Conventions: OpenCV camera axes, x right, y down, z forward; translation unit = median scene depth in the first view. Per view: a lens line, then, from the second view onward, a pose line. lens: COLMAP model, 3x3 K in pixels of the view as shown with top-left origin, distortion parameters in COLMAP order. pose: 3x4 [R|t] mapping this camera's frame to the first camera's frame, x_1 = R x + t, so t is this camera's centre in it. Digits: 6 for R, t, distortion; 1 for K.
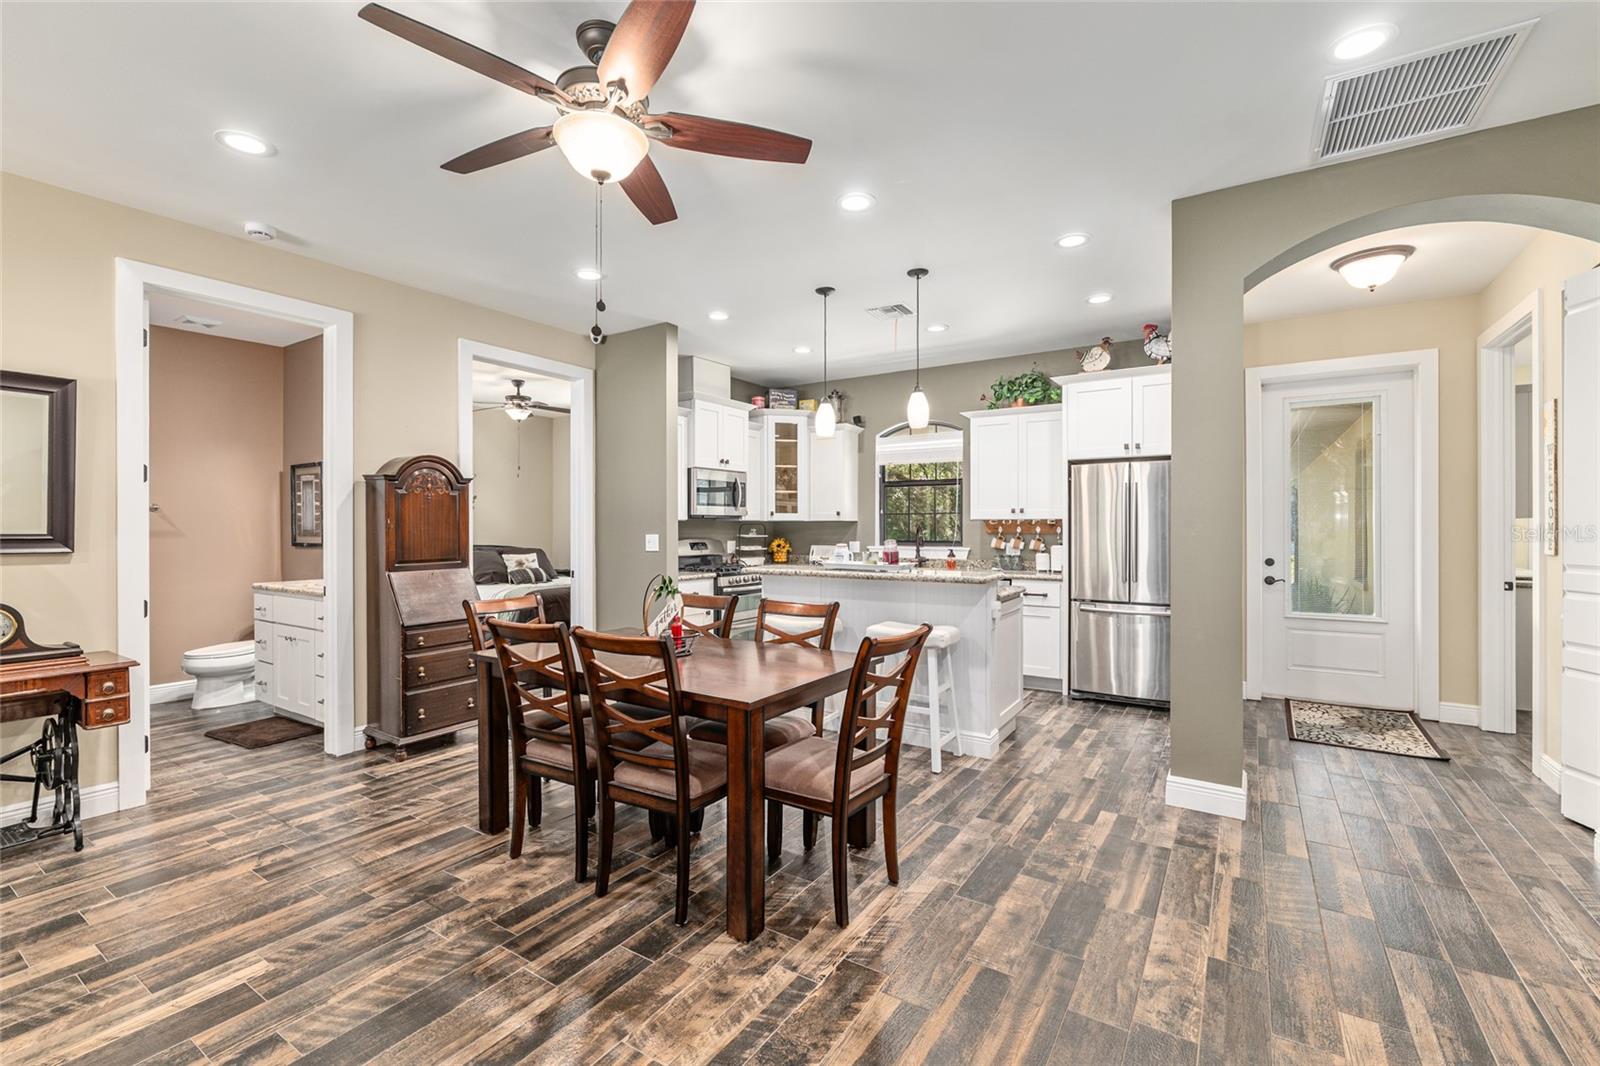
lens RADIAL K [[689.3, 0, 793.7], [0, 689.3, 527.0], [0, 0, 1]] dist [-0.006576, -0.000193]
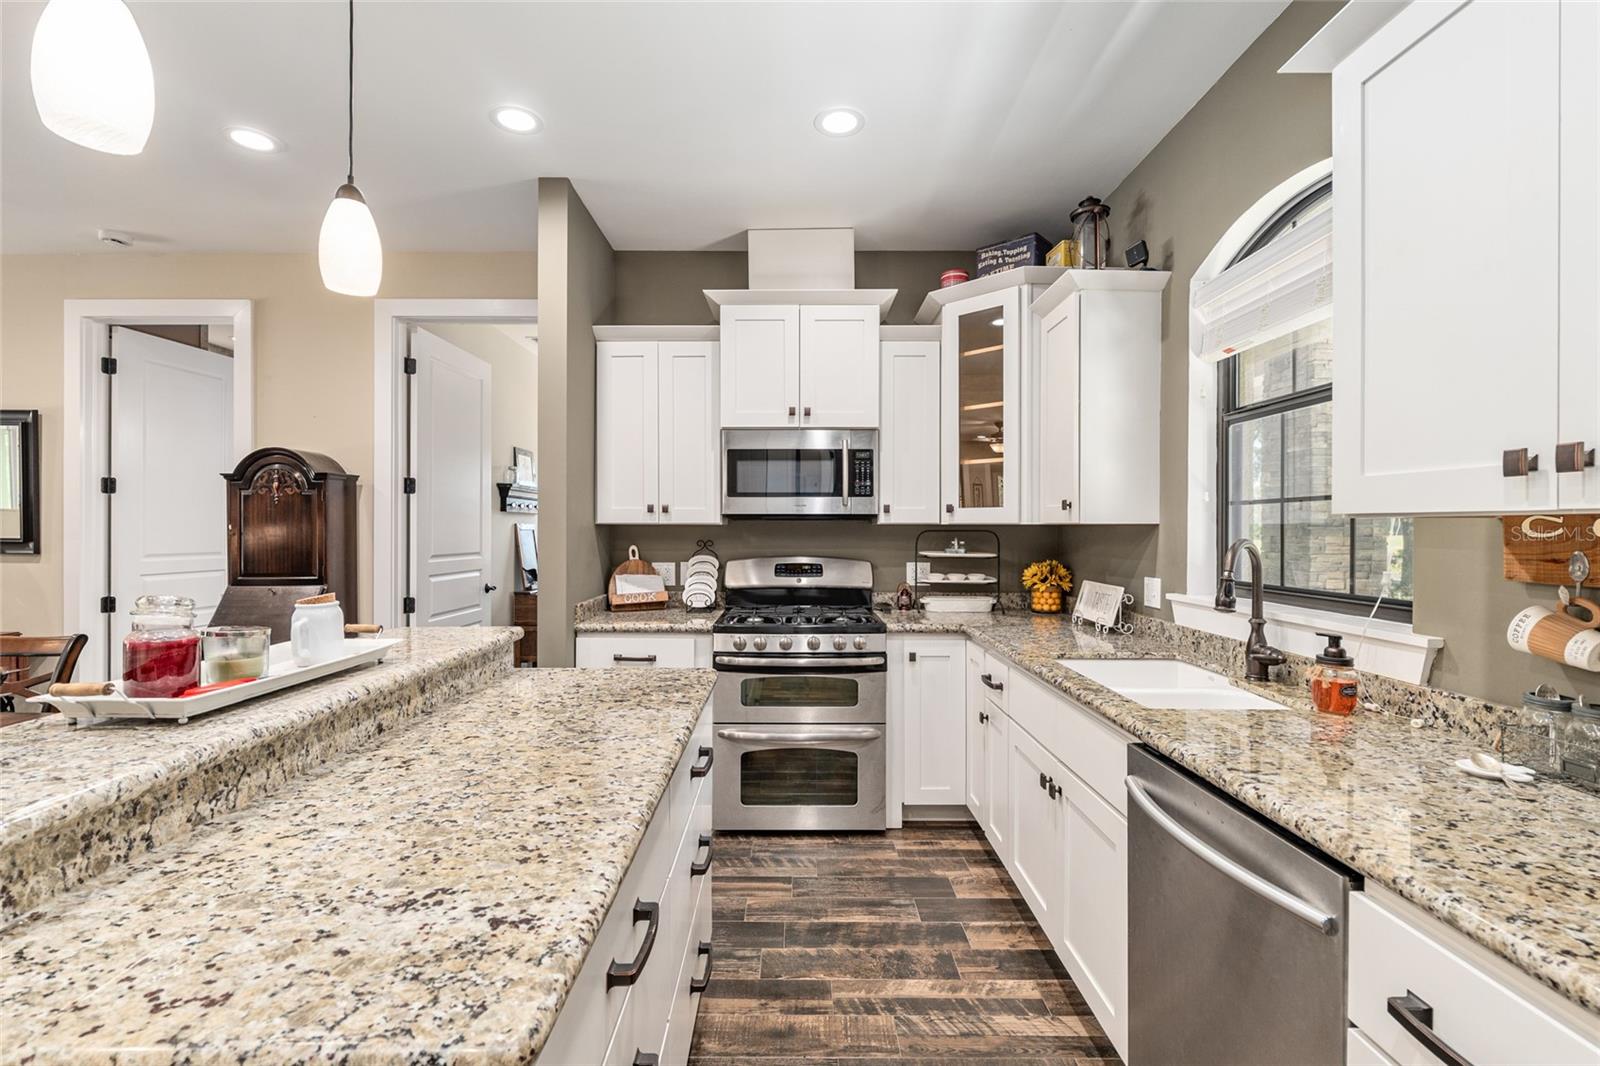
lens RADIAL K [[696.6, 0, 796.8], [0, 696.6, 528.6], [0, 0, 1]] dist [-0.001282, -0.000044]
pose [[0.544737, 0.002551, -0.838603, 0.362086], [-0.003549, 0.999993, 0.000737, -0.006640], [0.838600, 0.002575, 0.544742, 0.749442]]
